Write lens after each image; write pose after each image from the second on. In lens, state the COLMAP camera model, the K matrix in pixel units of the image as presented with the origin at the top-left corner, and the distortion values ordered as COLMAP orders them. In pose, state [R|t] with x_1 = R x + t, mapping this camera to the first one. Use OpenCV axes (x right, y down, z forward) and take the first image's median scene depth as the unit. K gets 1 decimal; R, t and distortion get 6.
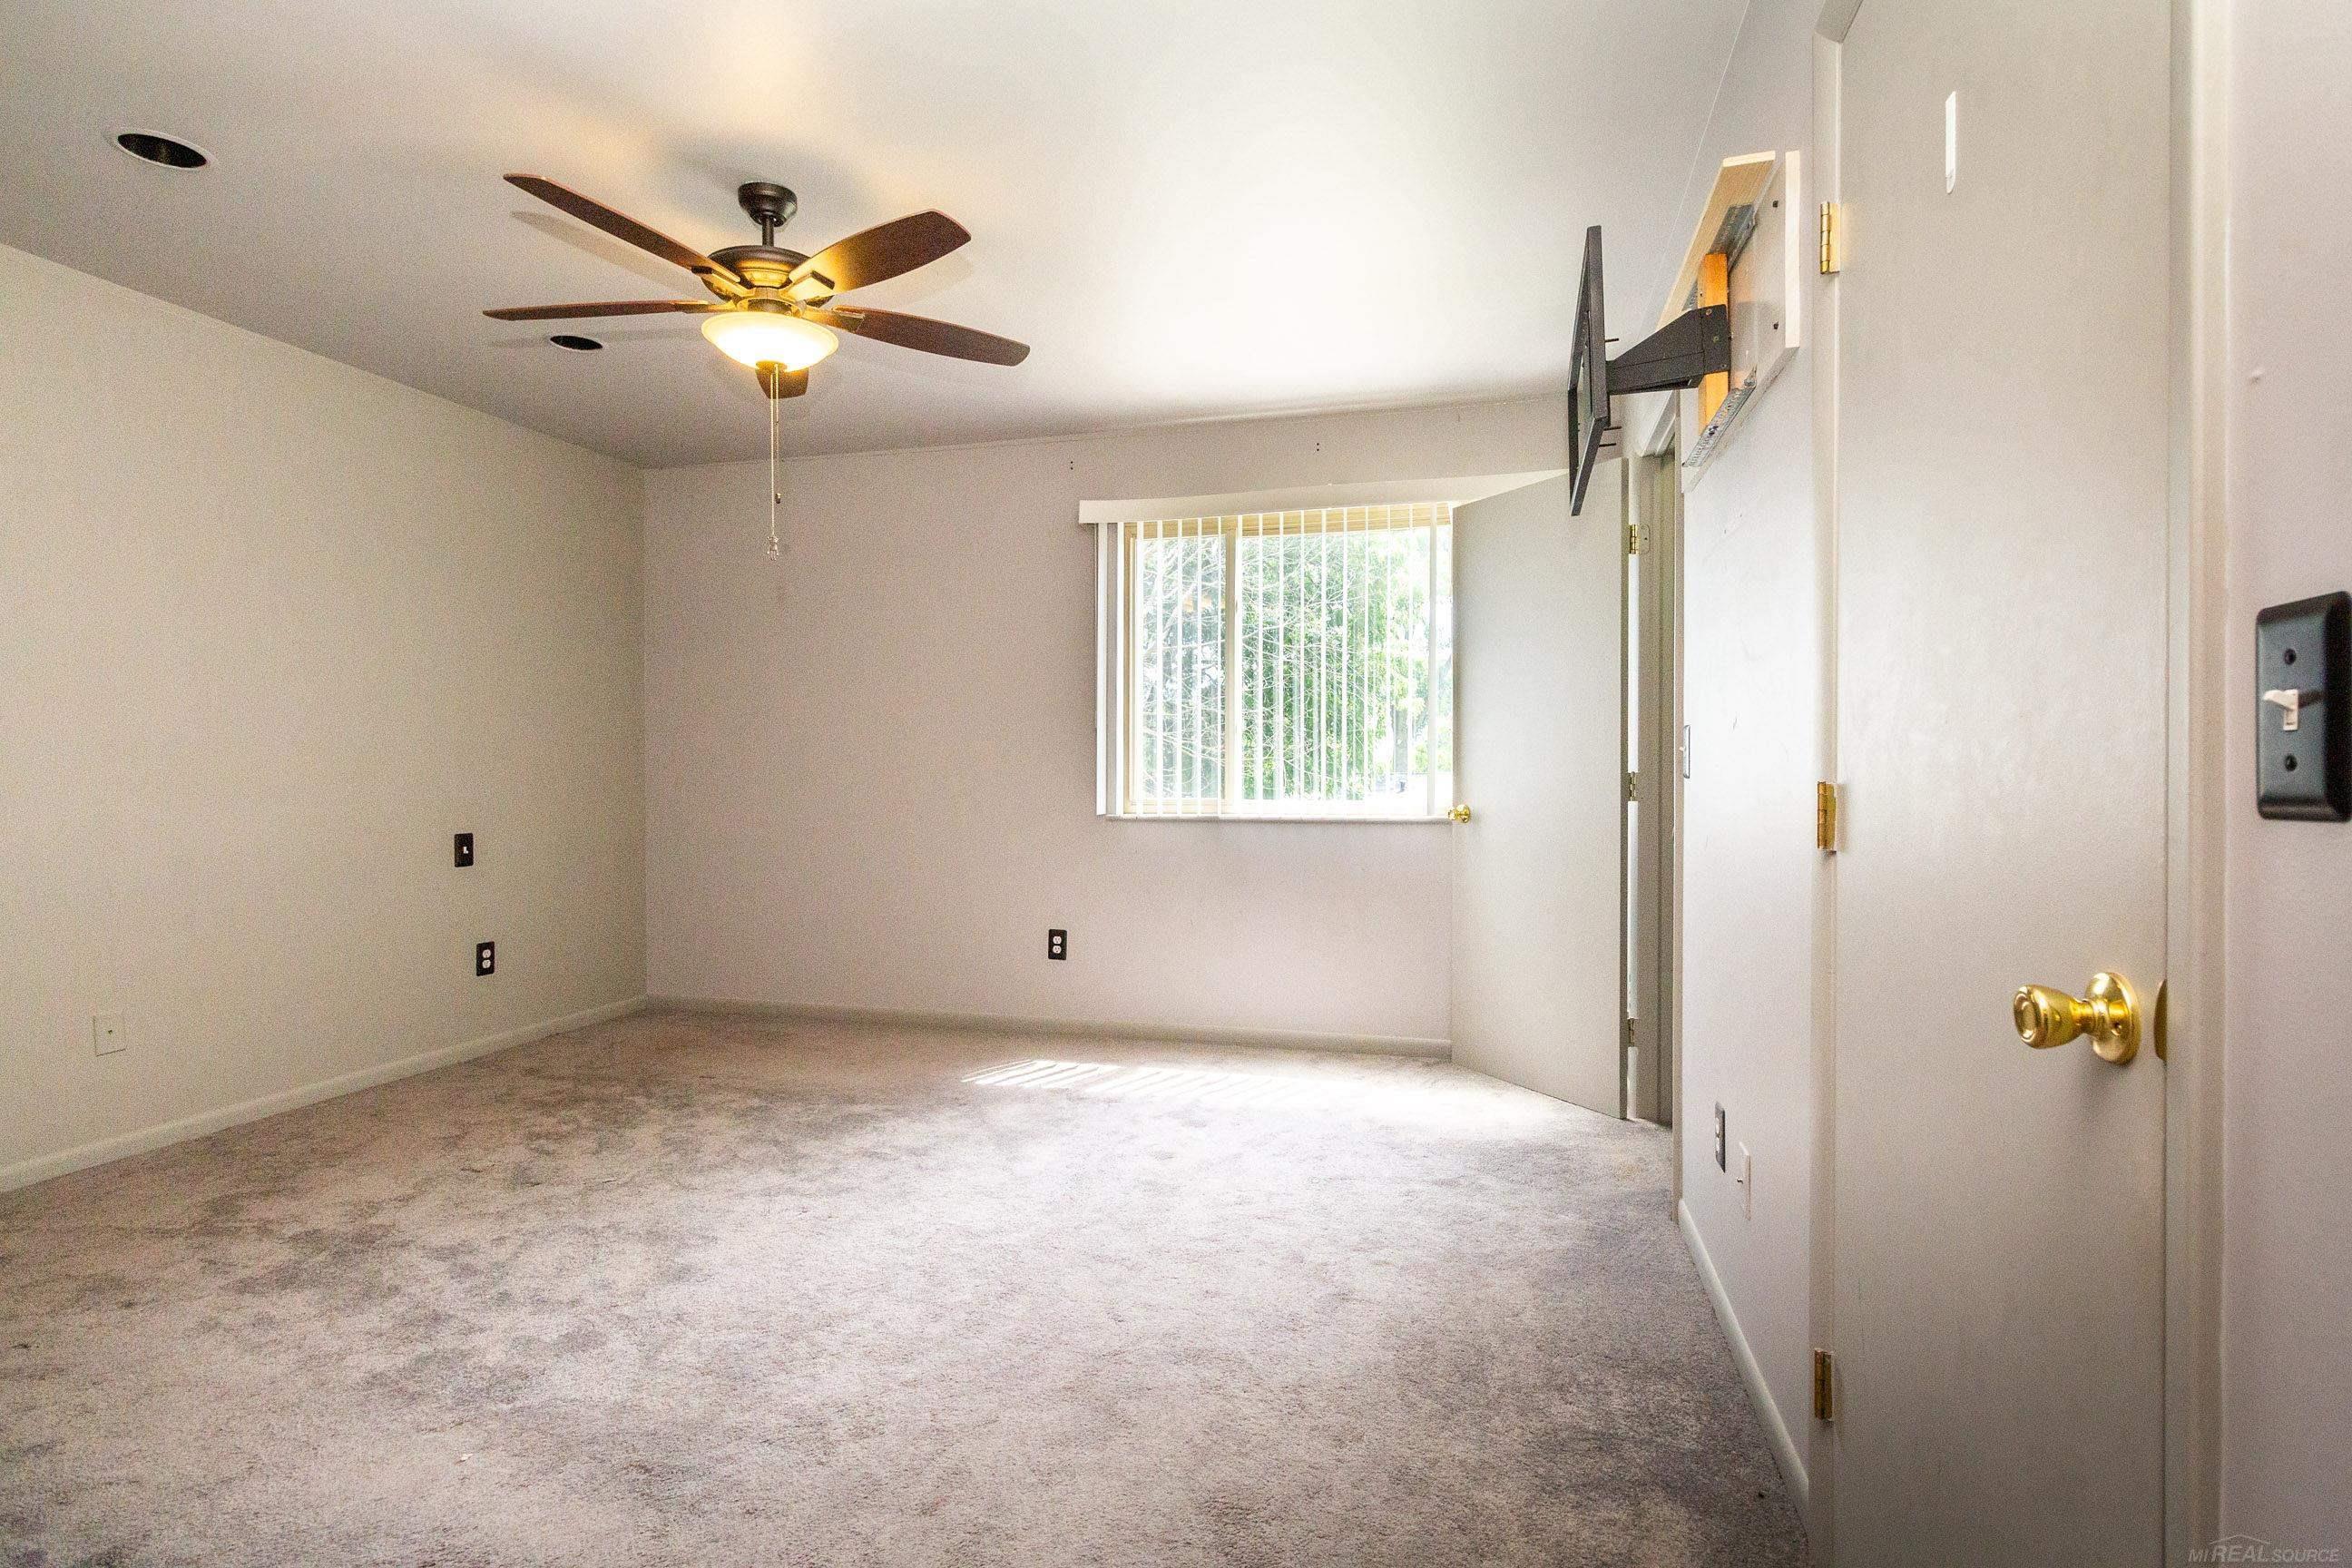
lens RADIAL K [[1126.0, 0, 1176.0], [0, 1126.0, 784.0], [0, 0, 1]] dist [0.000141, -0.000004]
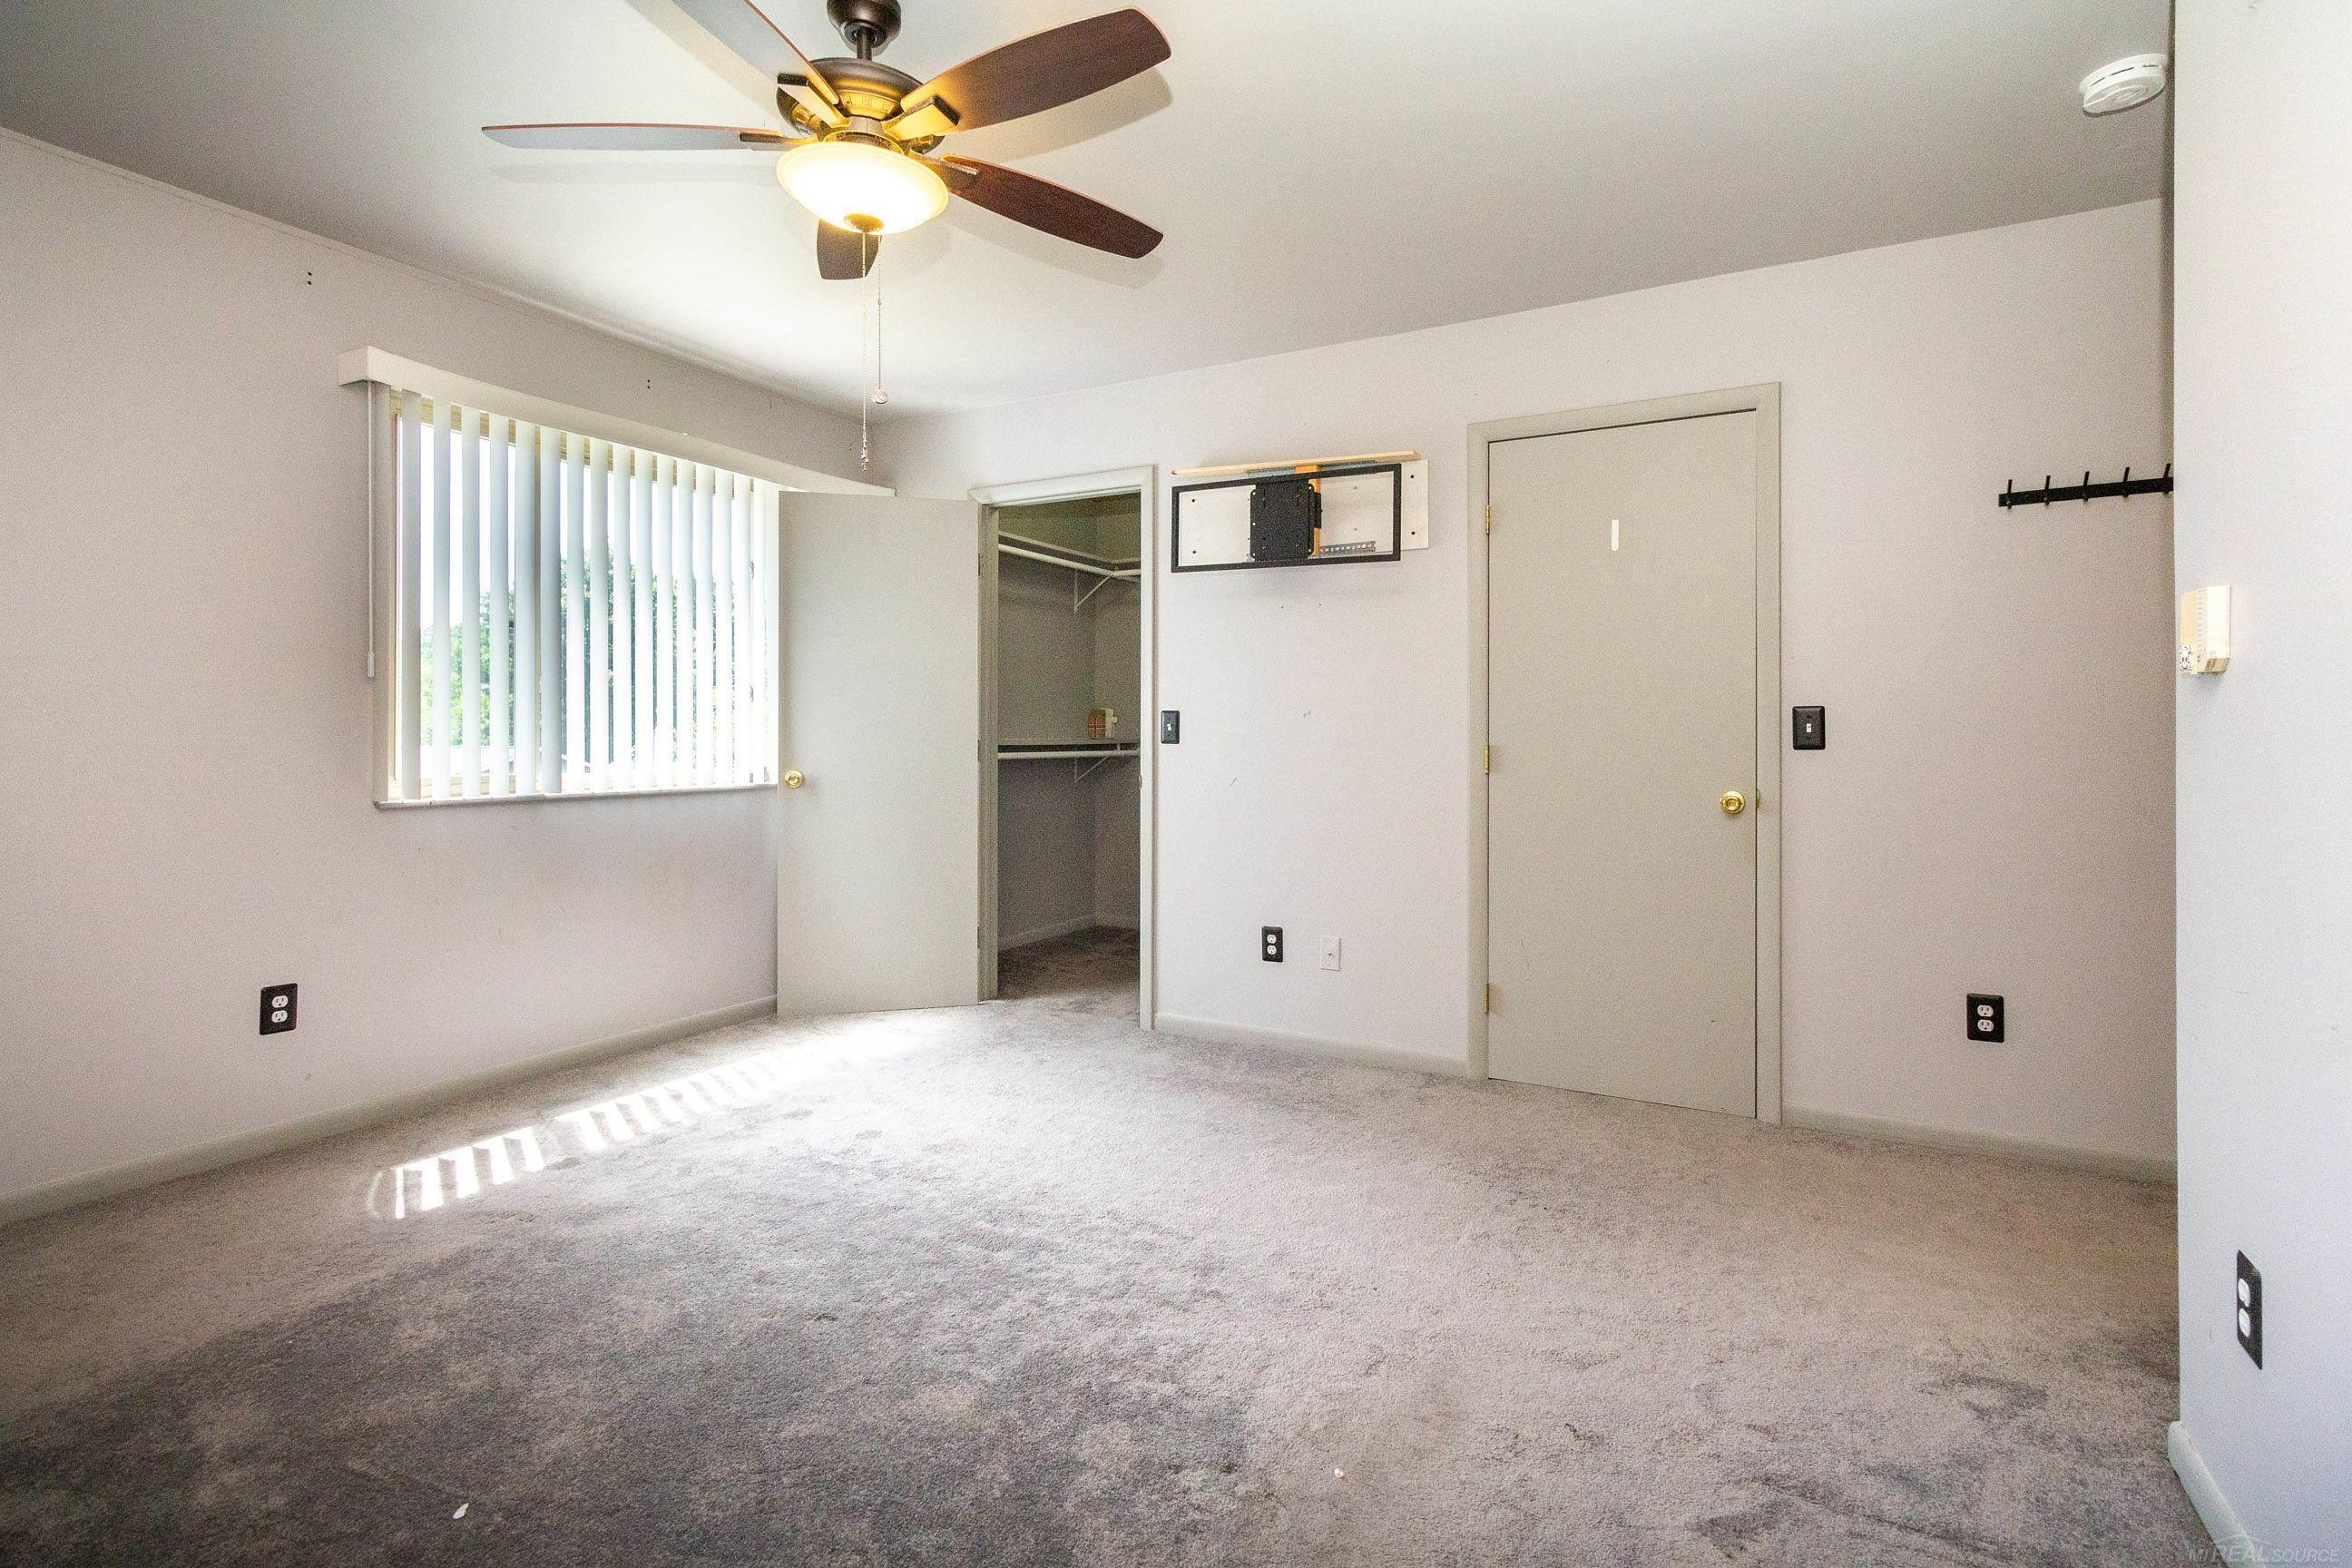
lens RADIAL K [[1101.5, 0, 1175.1], [0, 1101.5, 740.7], [0, 0, 1]] dist [0.000773, 0.000145]
pose [[0.243409, -0.003199, 0.969919, -0.663108], [0.010538, 0.999944, 0.000654, -0.006425], [-0.969867, 0.010061, 0.243429, 0.389808]]
